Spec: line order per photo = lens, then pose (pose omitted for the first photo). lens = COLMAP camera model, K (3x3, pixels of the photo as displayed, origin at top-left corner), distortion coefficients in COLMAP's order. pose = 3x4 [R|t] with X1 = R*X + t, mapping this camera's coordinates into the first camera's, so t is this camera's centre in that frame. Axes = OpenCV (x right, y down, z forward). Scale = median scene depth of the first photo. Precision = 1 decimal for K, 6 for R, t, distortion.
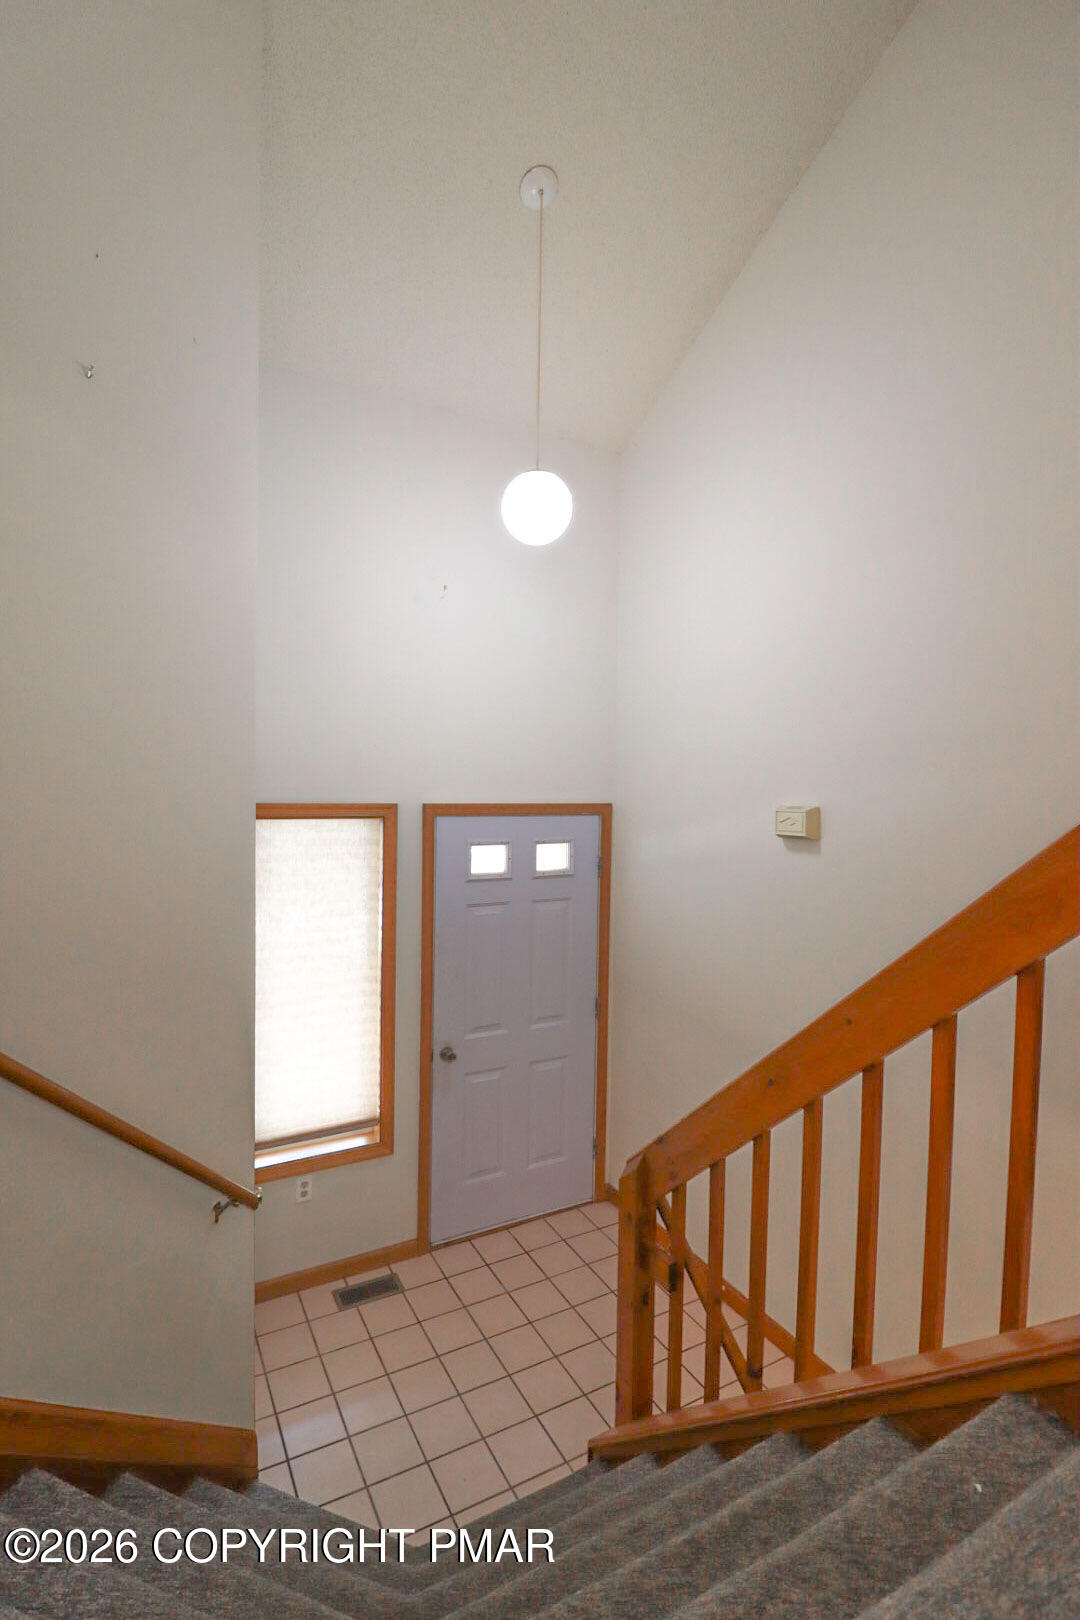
lens RADIAL K [[750.7, 0, 513.7], [0, 750.7, 801.6], [0, 0, 1]] dist [-0.001344, -0.011735]
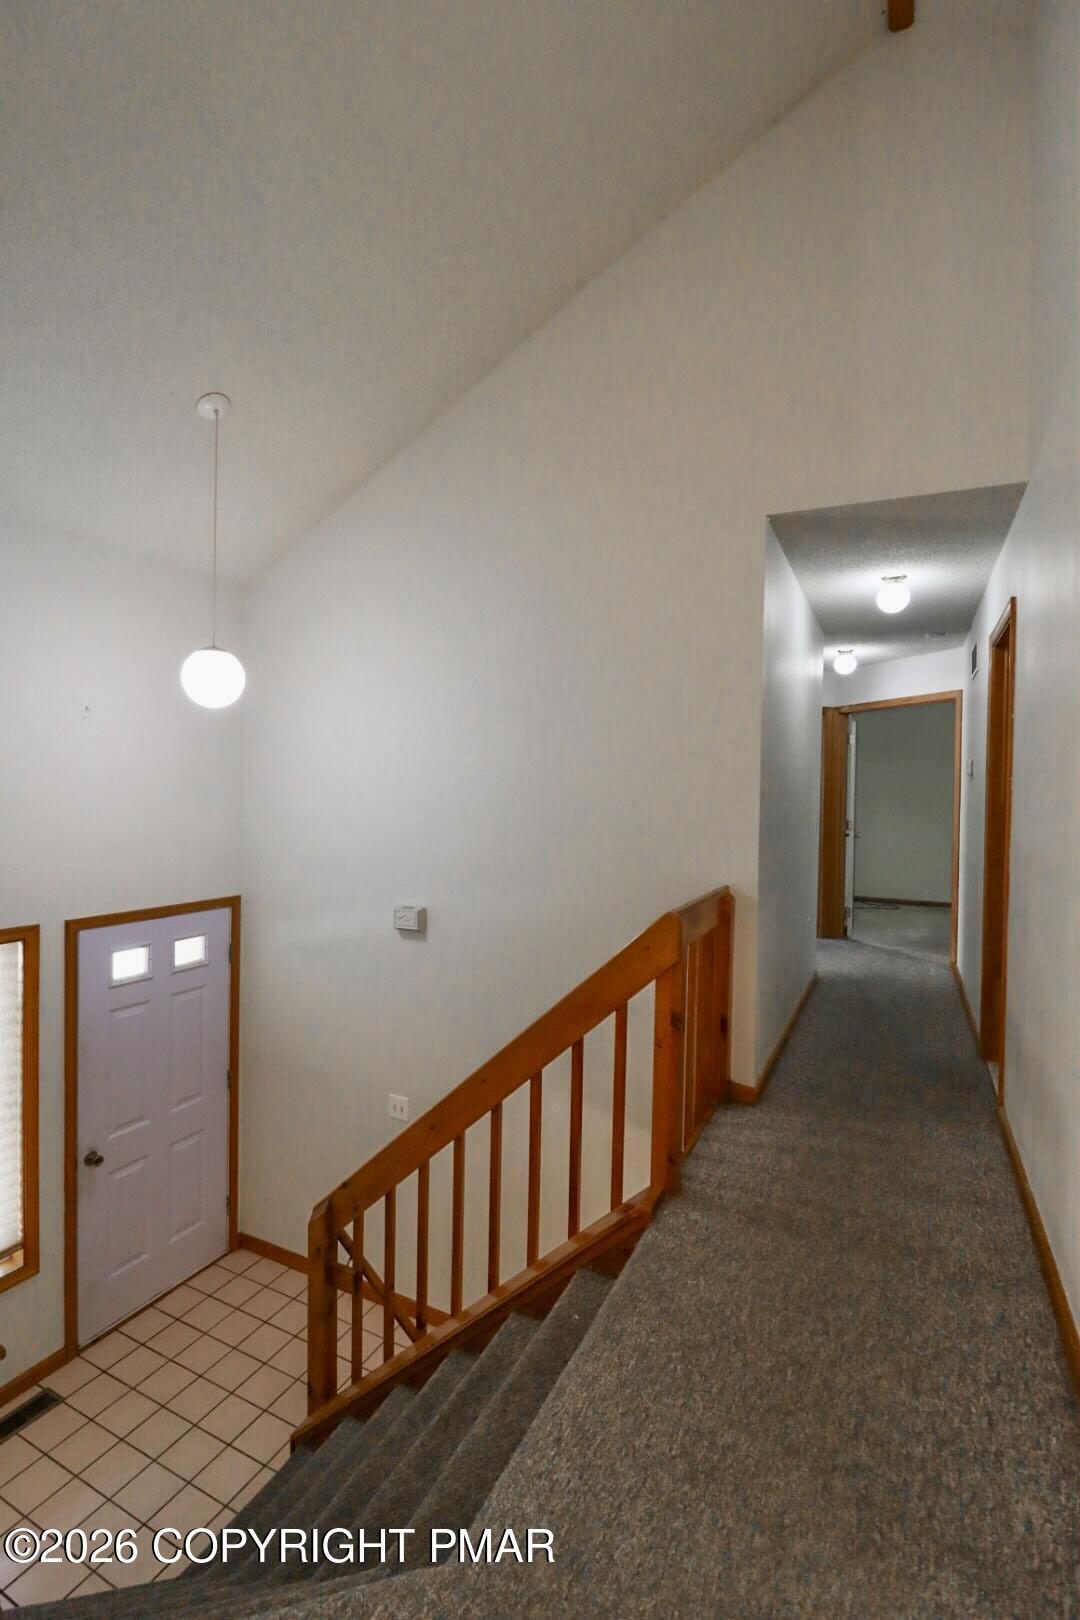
lens RADIAL K [[750.4, 0, 511.8], [0, 750.4, 798.6], [0, 0, 1]] dist [0.000860, -0.013843]
pose [[0.817264, -0.006431, 0.576227, -0.213957], [0.011790, 0.999915, -0.005562, -0.151847], [-0.576142, 0.011339, 0.817271, -0.186264]]
